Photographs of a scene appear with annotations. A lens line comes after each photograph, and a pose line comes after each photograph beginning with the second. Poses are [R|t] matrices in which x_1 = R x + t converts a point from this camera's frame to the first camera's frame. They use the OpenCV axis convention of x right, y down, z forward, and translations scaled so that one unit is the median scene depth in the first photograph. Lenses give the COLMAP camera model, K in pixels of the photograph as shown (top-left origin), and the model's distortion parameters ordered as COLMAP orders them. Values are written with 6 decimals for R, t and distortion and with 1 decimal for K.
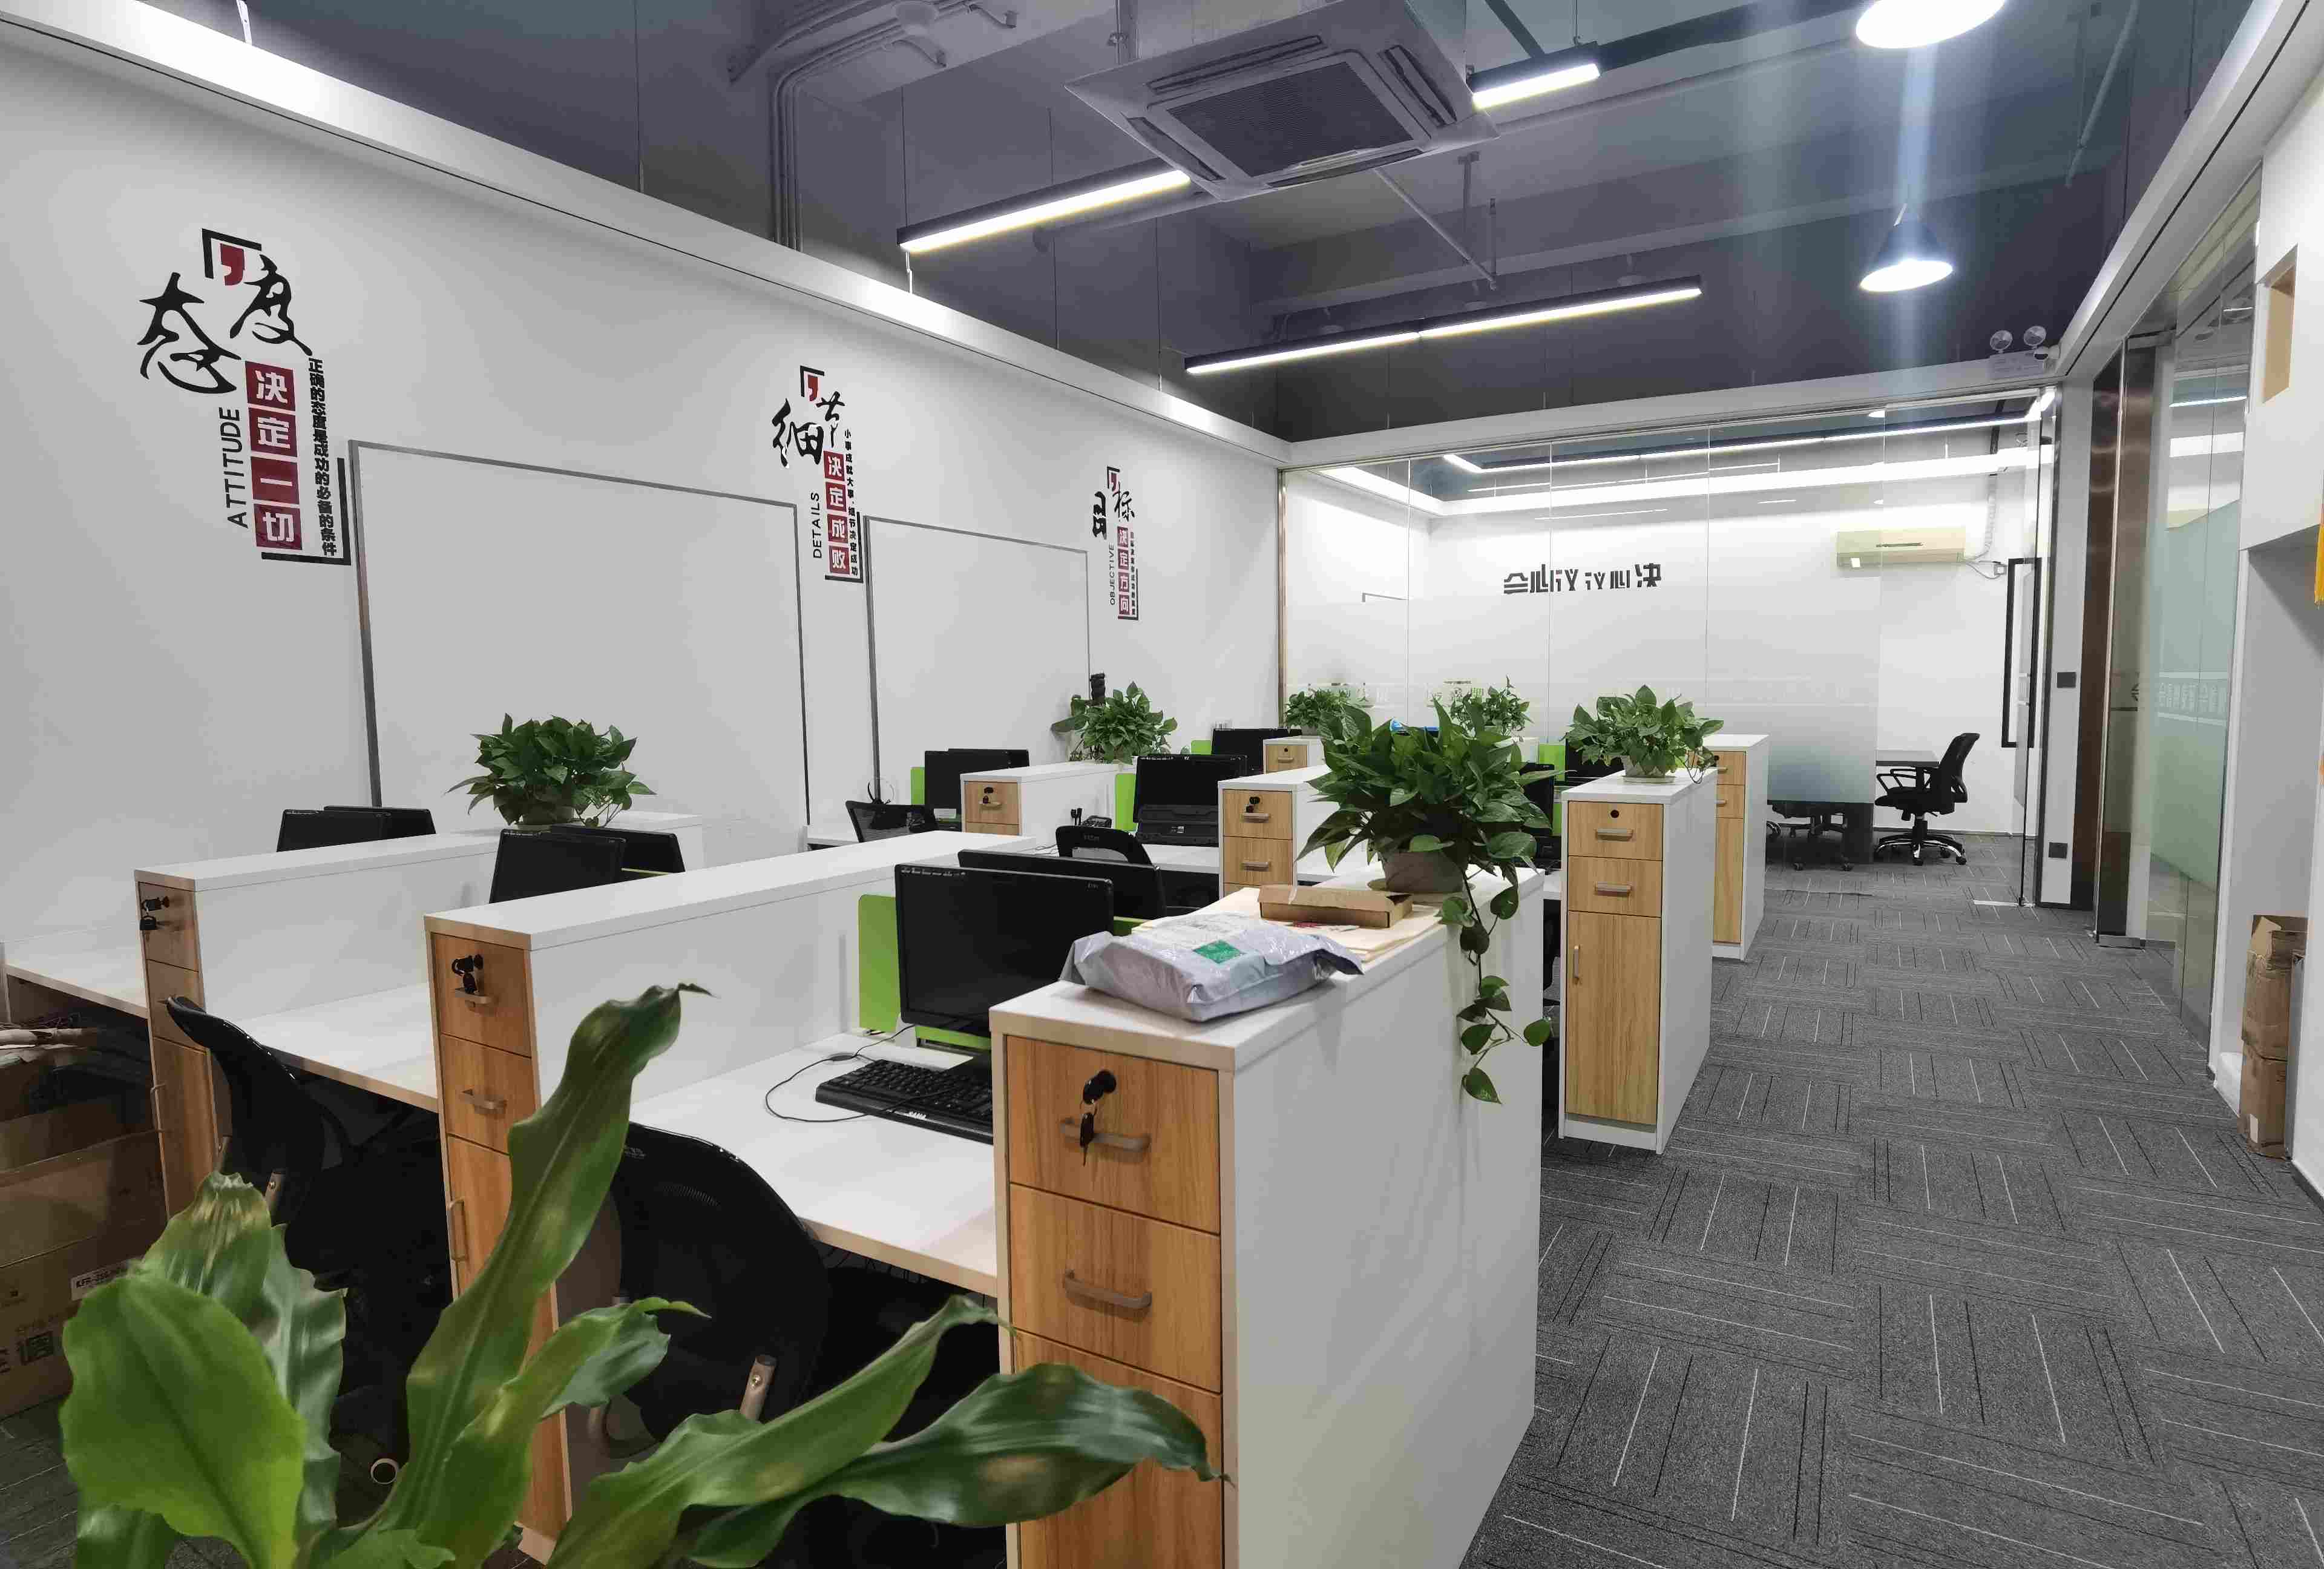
lens RADIAL K [[1212.5, 0, 1184.5], [0, 1212.5, 792.9], [0, 0, 1]] dist [-0.042554, 0.017422]
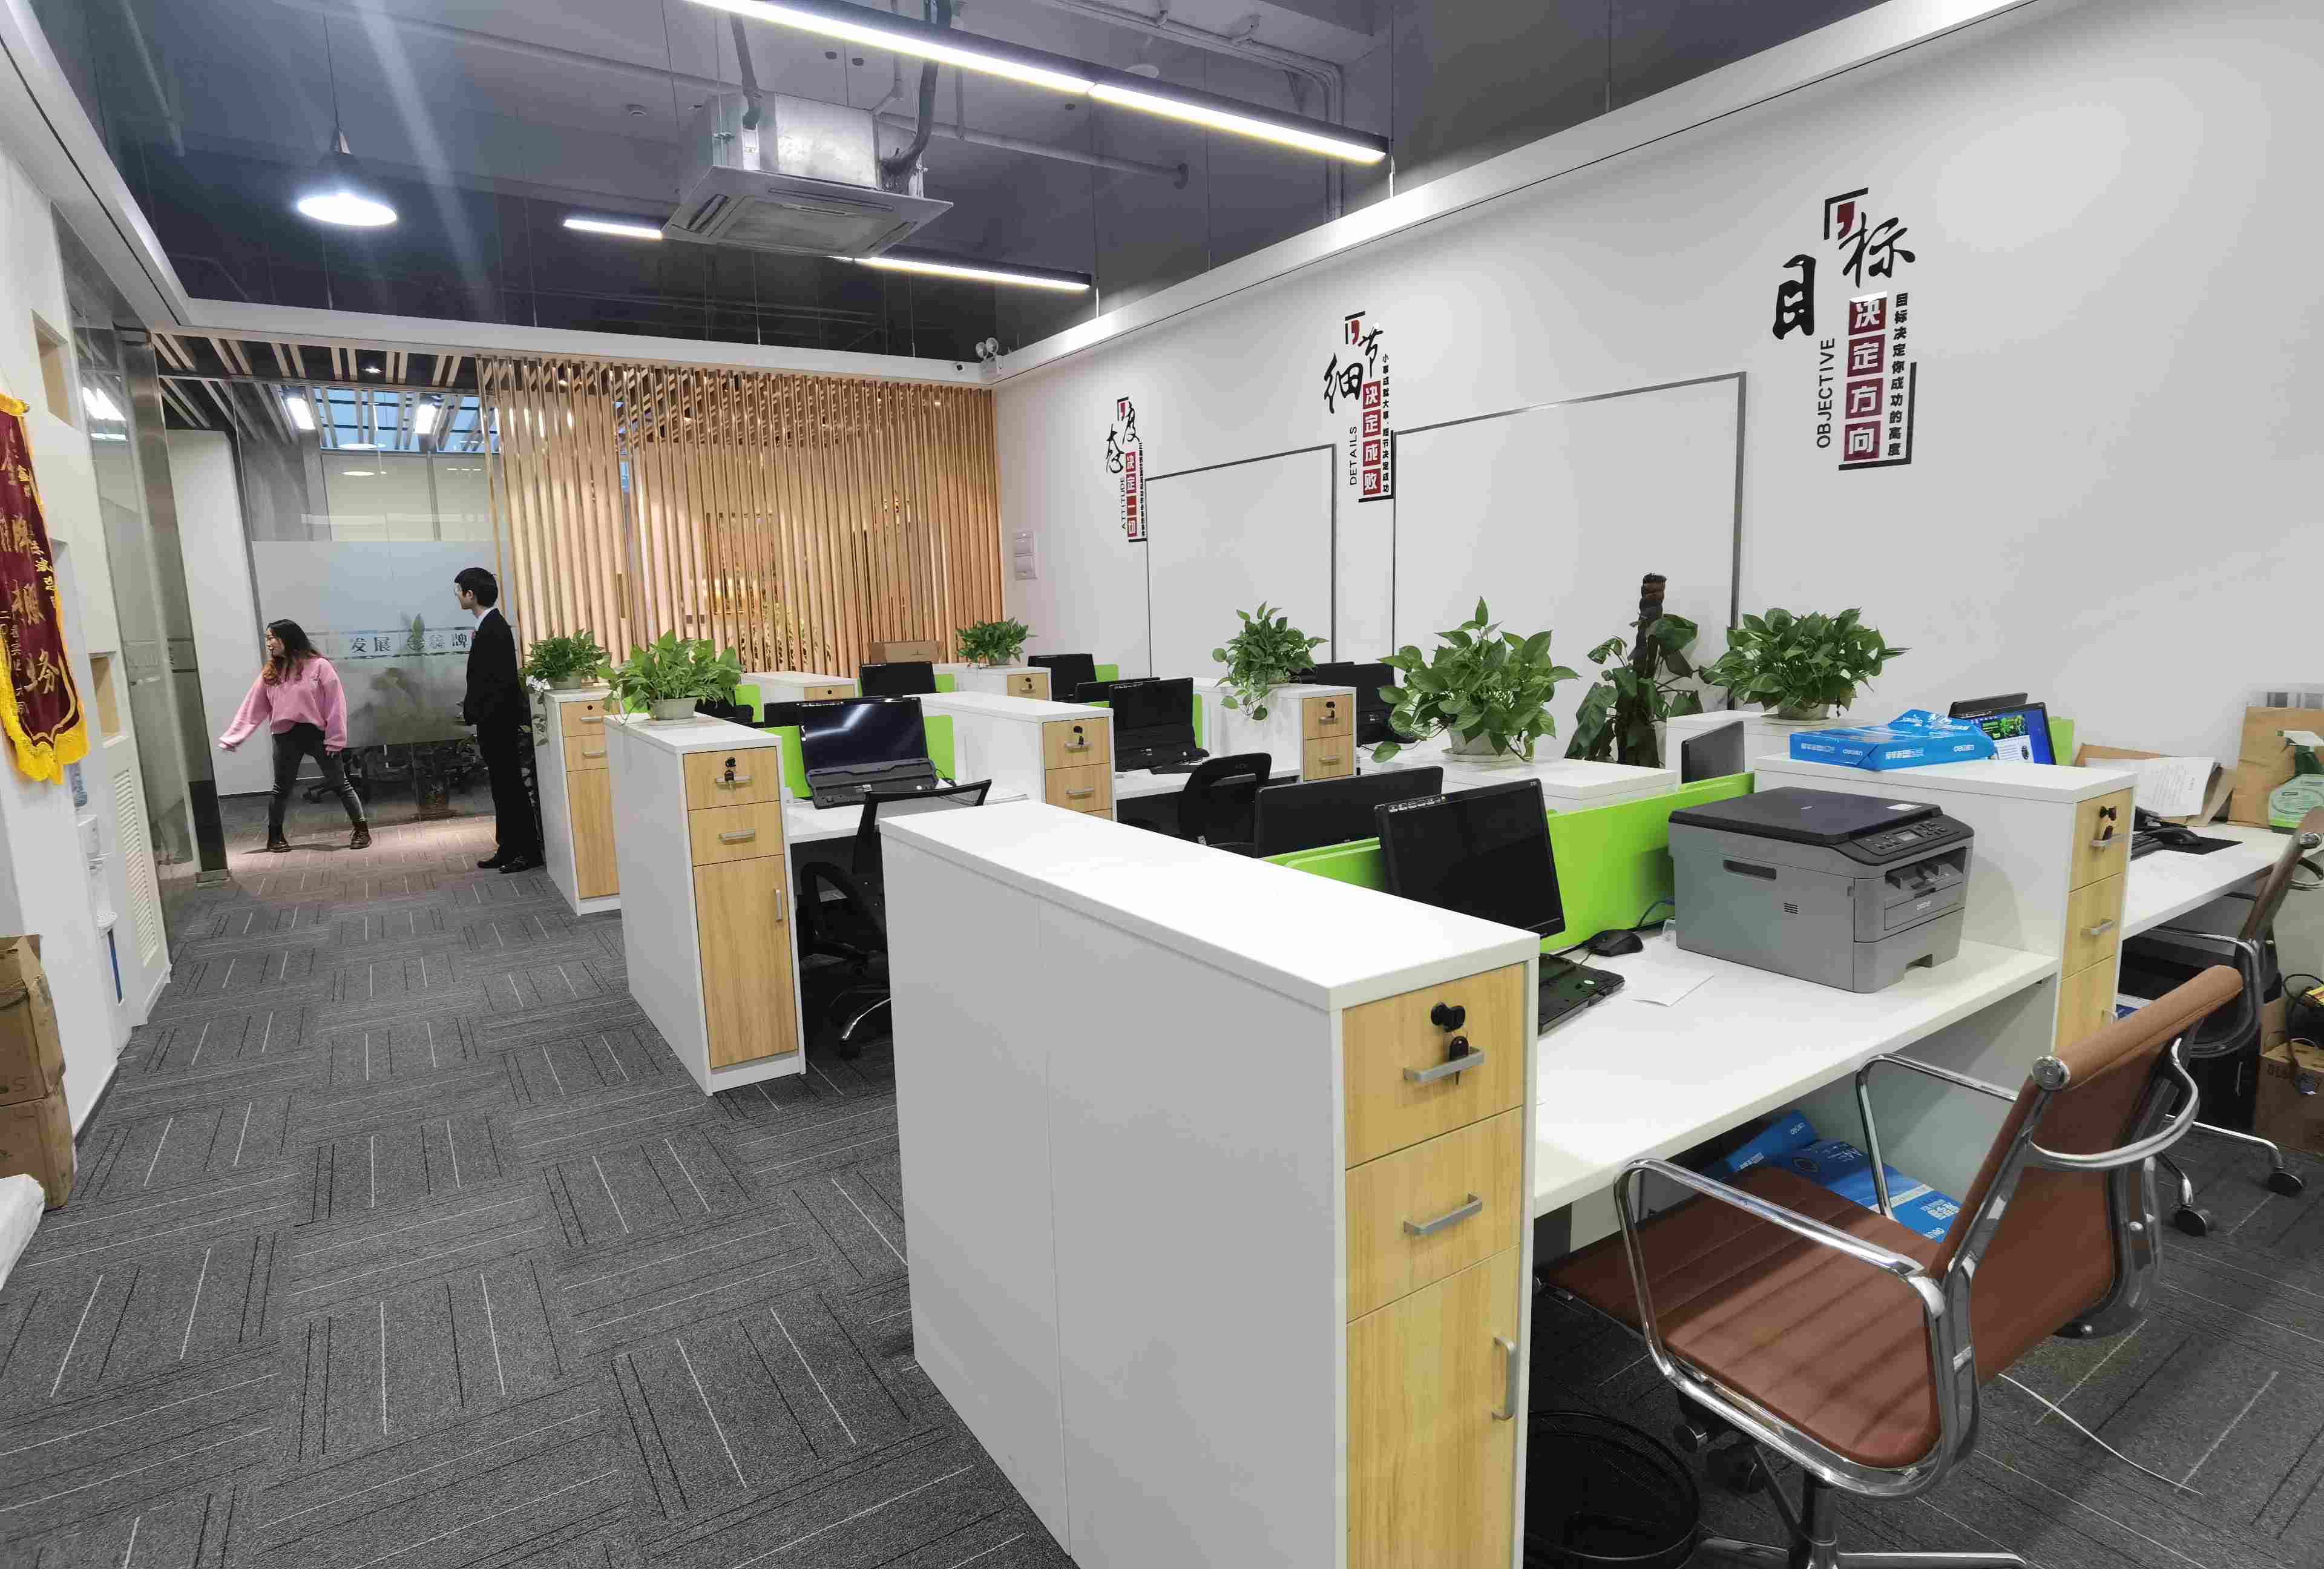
lens RADIAL K [[1212.5, 0, 1169.1], [0, 1212.5, 779.9], [0, 0, 1]] dist [-0.042554, 0.017422]
pose [[-0.428455, 0.141417, -0.892428, 1.208296], [-0.059328, 0.981142, 0.183958, -0.179704], [0.901613, 0.131764, -0.411986, 1.990333]]
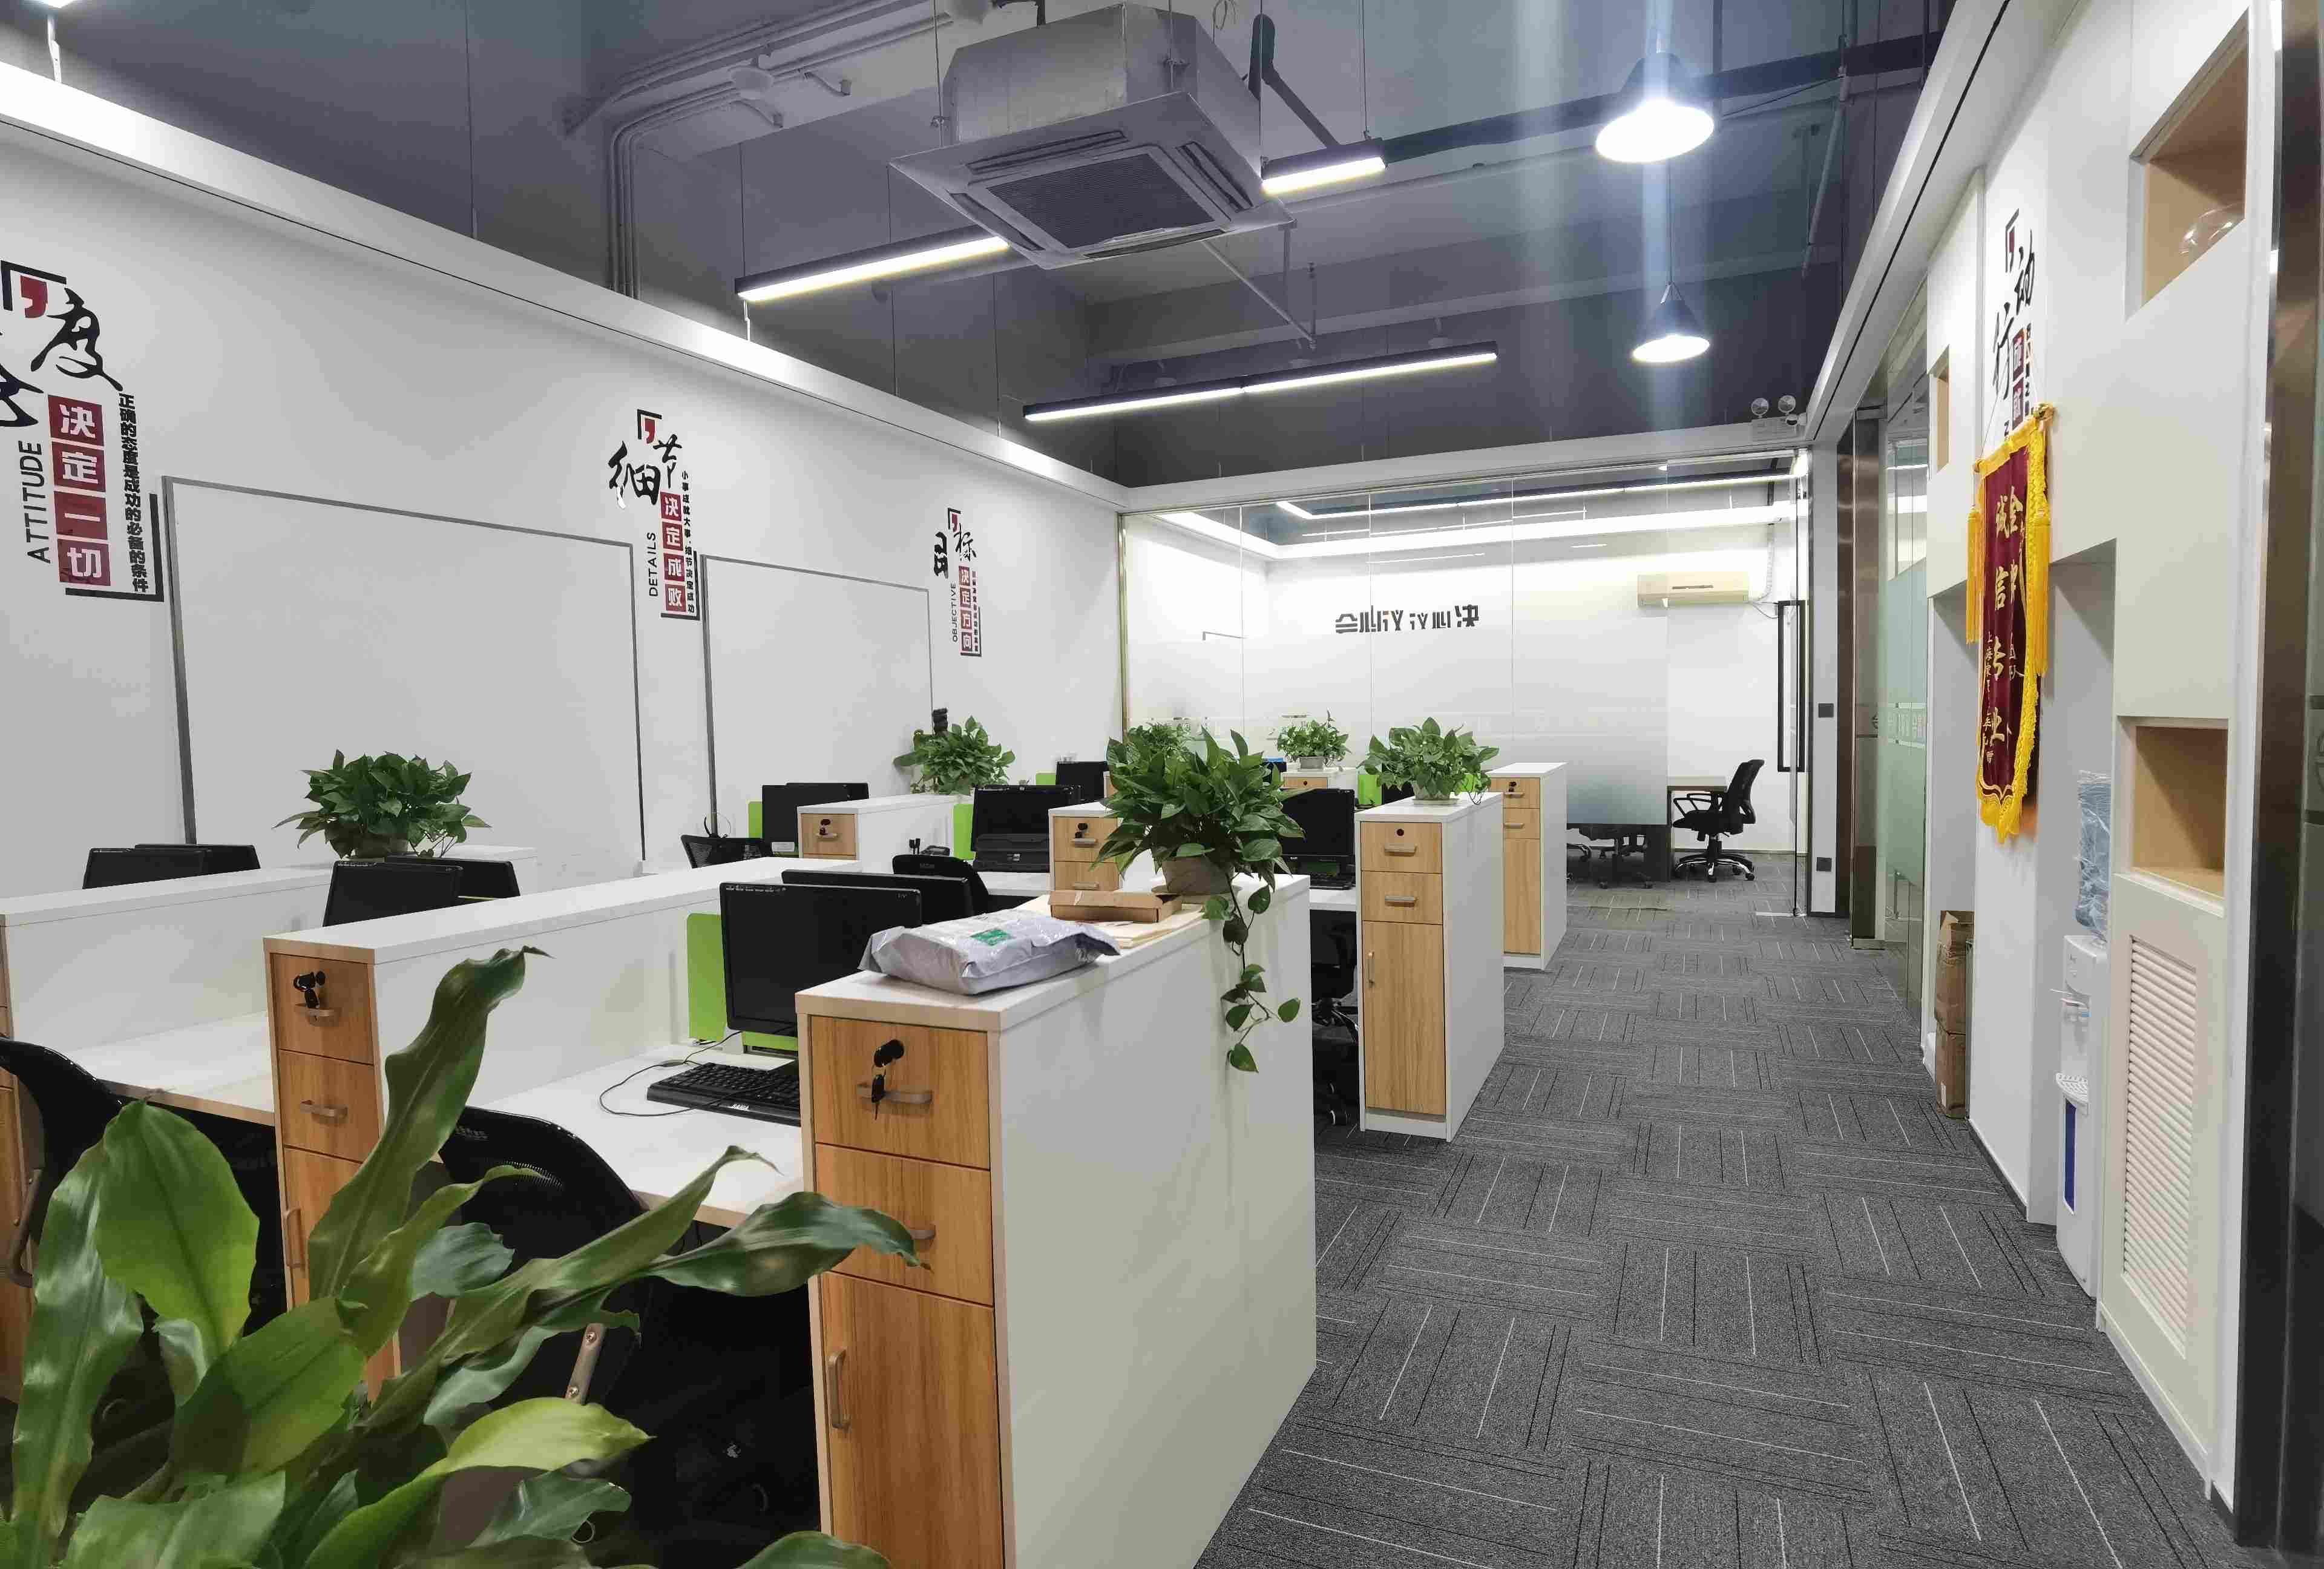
lens RADIAL K [[1212.5, 0, 1178.2], [0, 1212.5, 788.9], [0, 0, 1]] dist [-0.042554, 0.017422]
pose [[0.993585, -0.011655, 0.112483, 0.024789], [0.015369, 0.999363, -0.032215, 0.008468], [-0.112036, 0.033737, 0.993131, -0.066692]]
